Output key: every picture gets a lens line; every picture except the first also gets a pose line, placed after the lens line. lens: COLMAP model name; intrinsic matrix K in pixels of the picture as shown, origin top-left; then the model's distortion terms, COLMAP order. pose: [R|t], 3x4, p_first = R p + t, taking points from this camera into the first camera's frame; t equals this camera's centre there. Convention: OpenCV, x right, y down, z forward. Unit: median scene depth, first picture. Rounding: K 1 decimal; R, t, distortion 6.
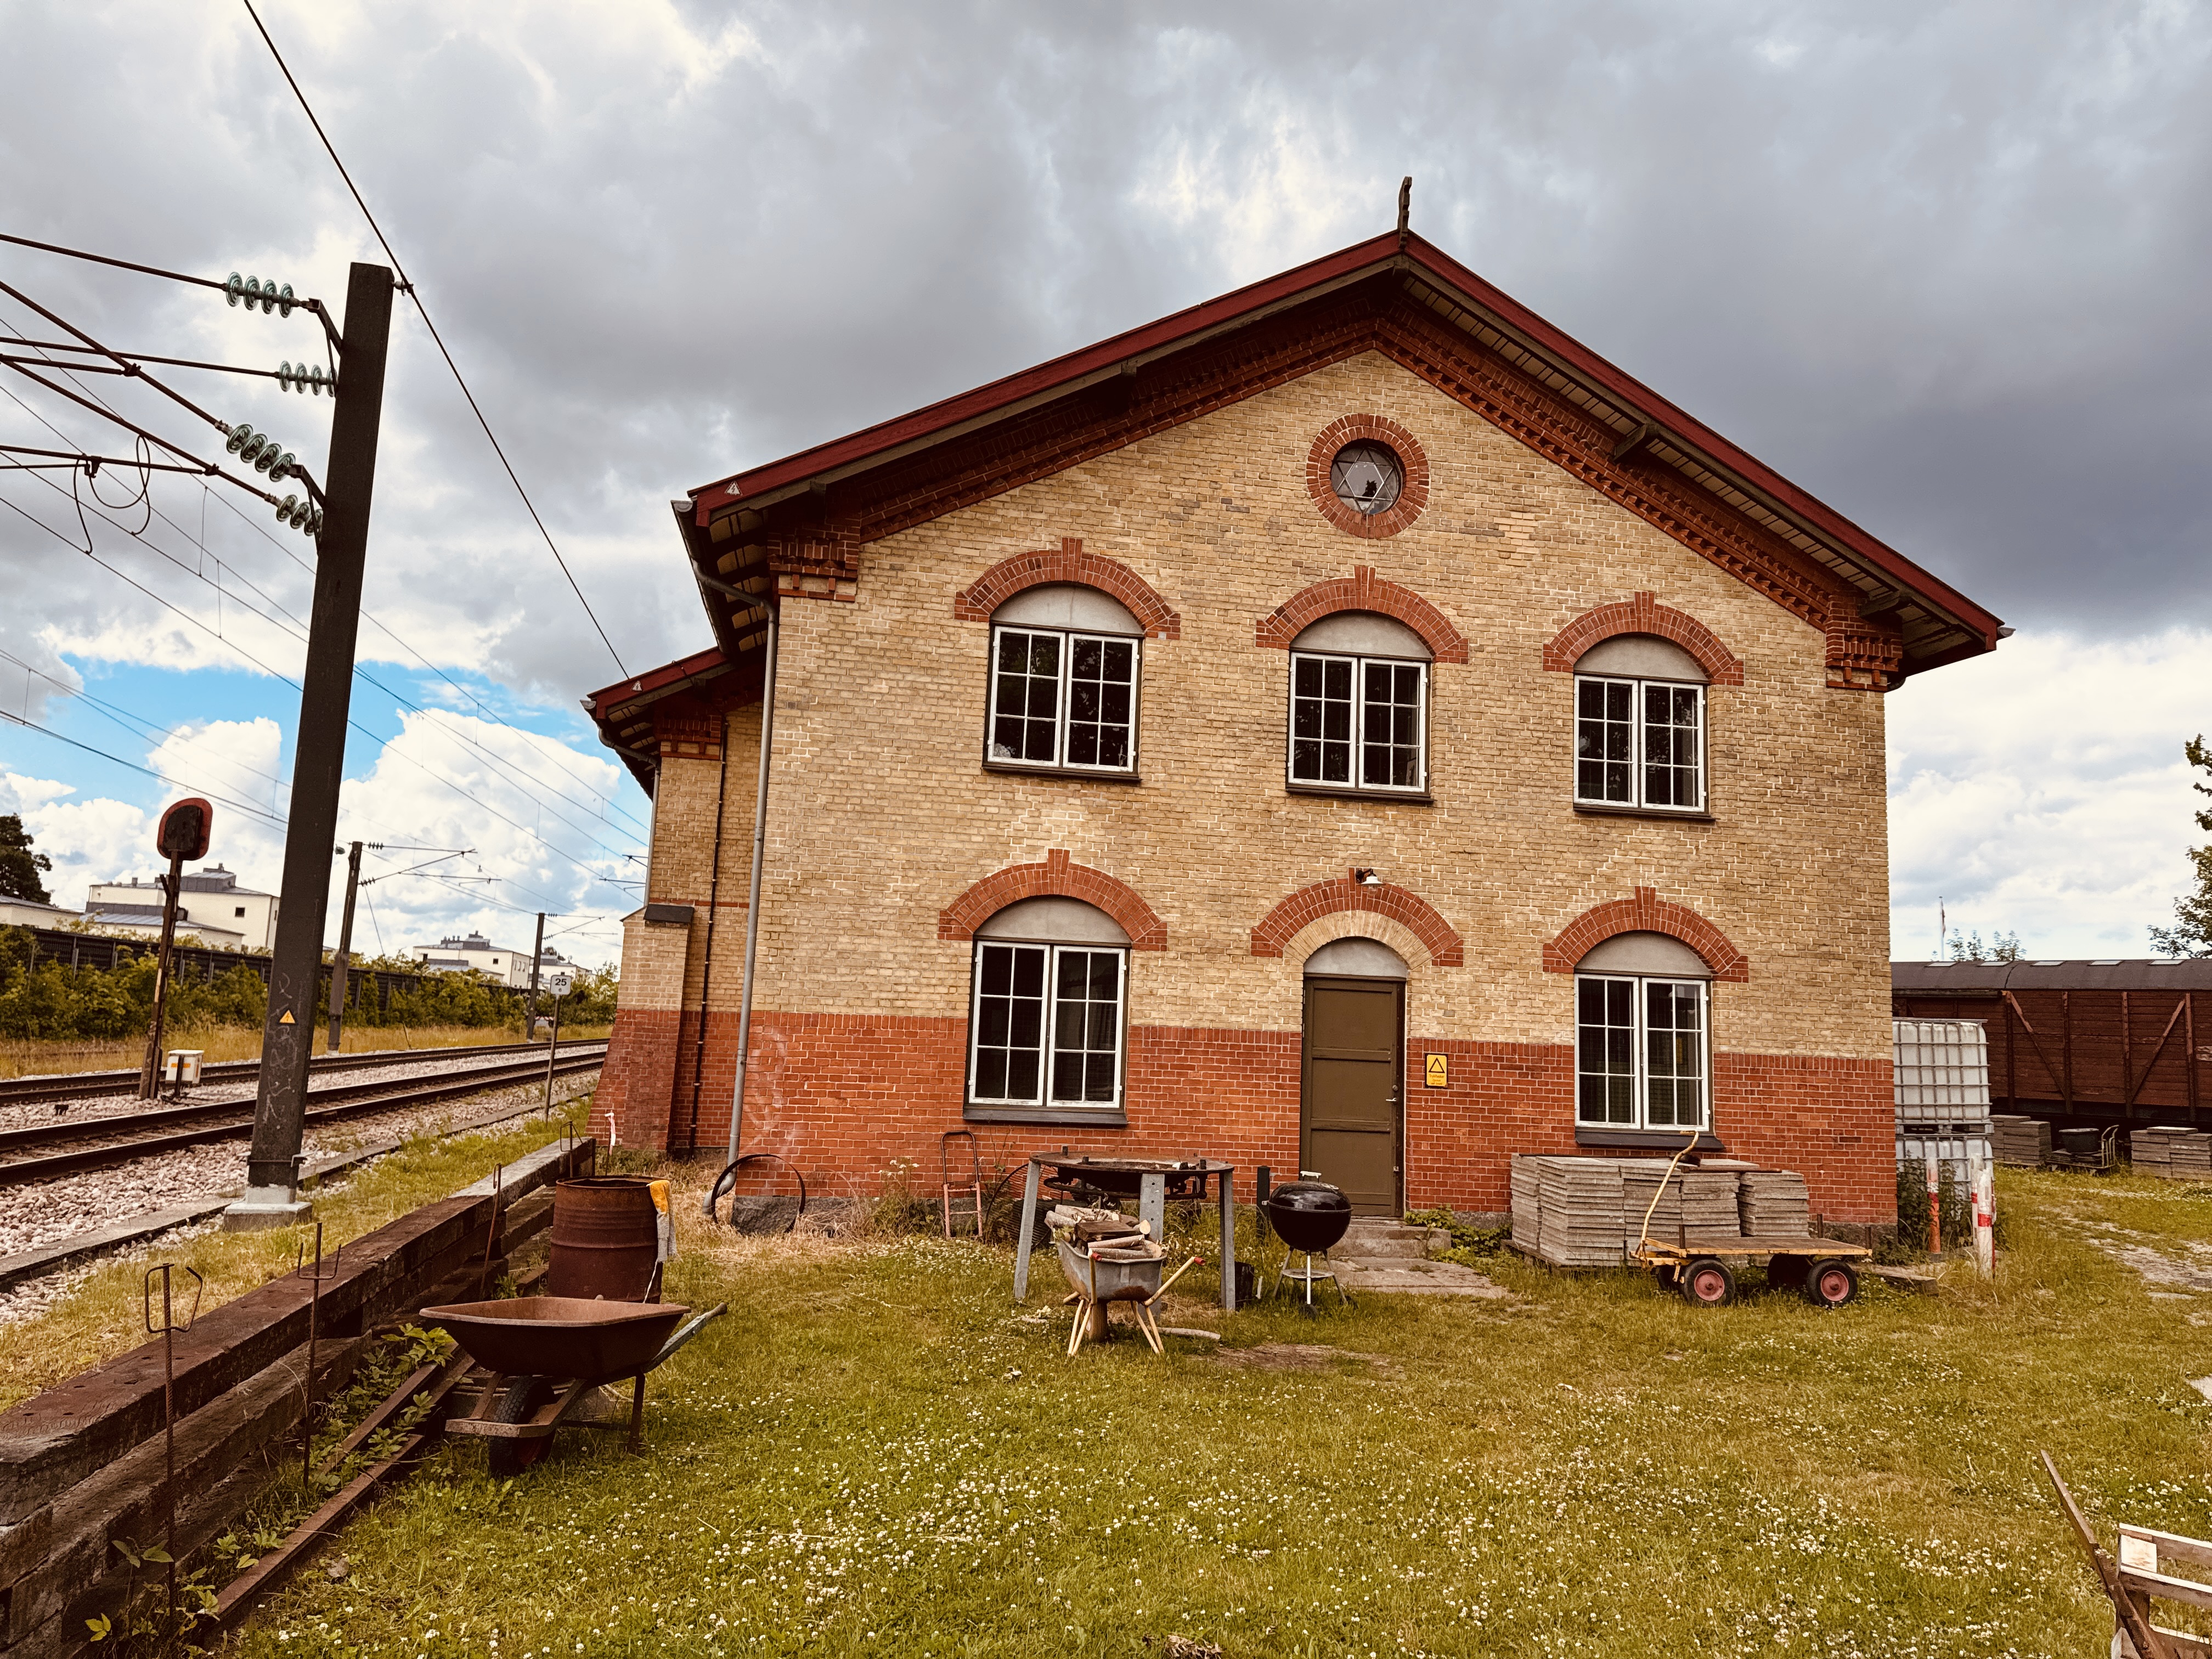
lens RADIAL K [[1540.8, 0, 1101.6], [0, 1540.8, 810.1], [0, 0, 1]] dist [0.060609, -0.077758]
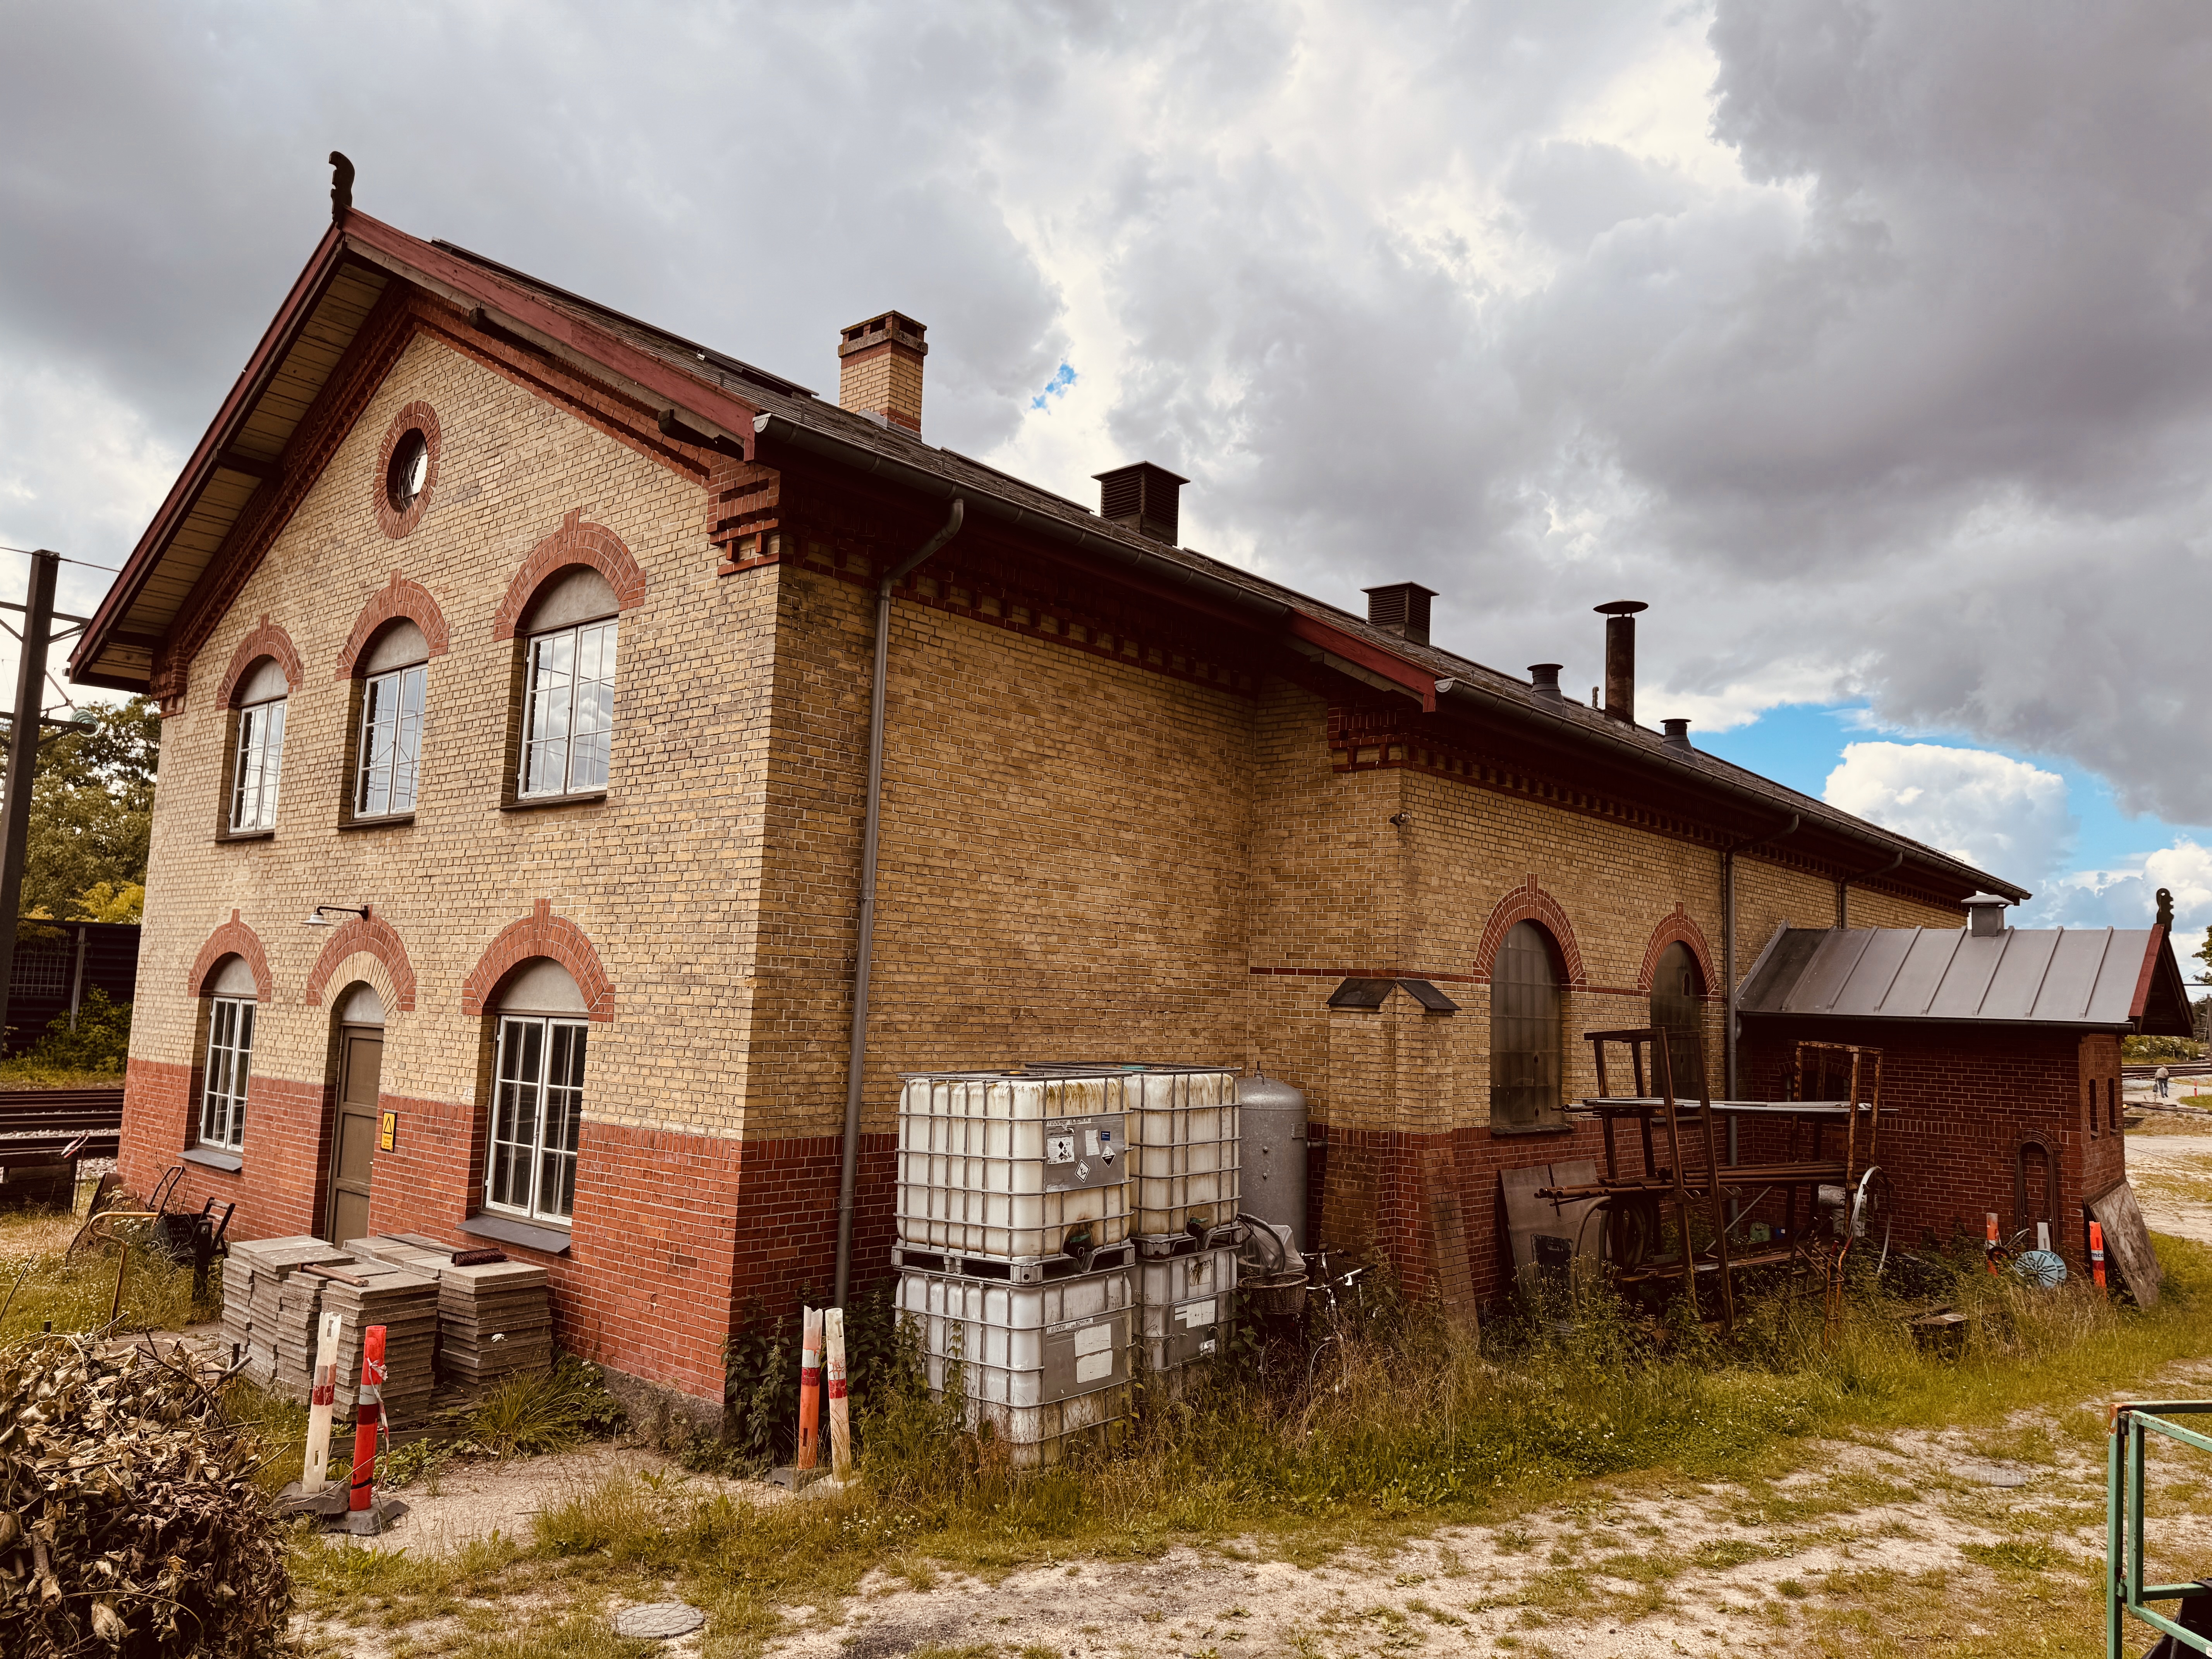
lens RADIAL K [[1540.8, 0, 1101.6], [0, 1540.8, 810.1], [0, 0, 1]] dist [0.060609, -0.077758]
pose [[0.629028, -0.116848, -0.768551, 1.043836], [0.102942, 0.992453, -0.066635, 0.080195], [0.770537, -0.037201, 0.636309, 0.682269]]
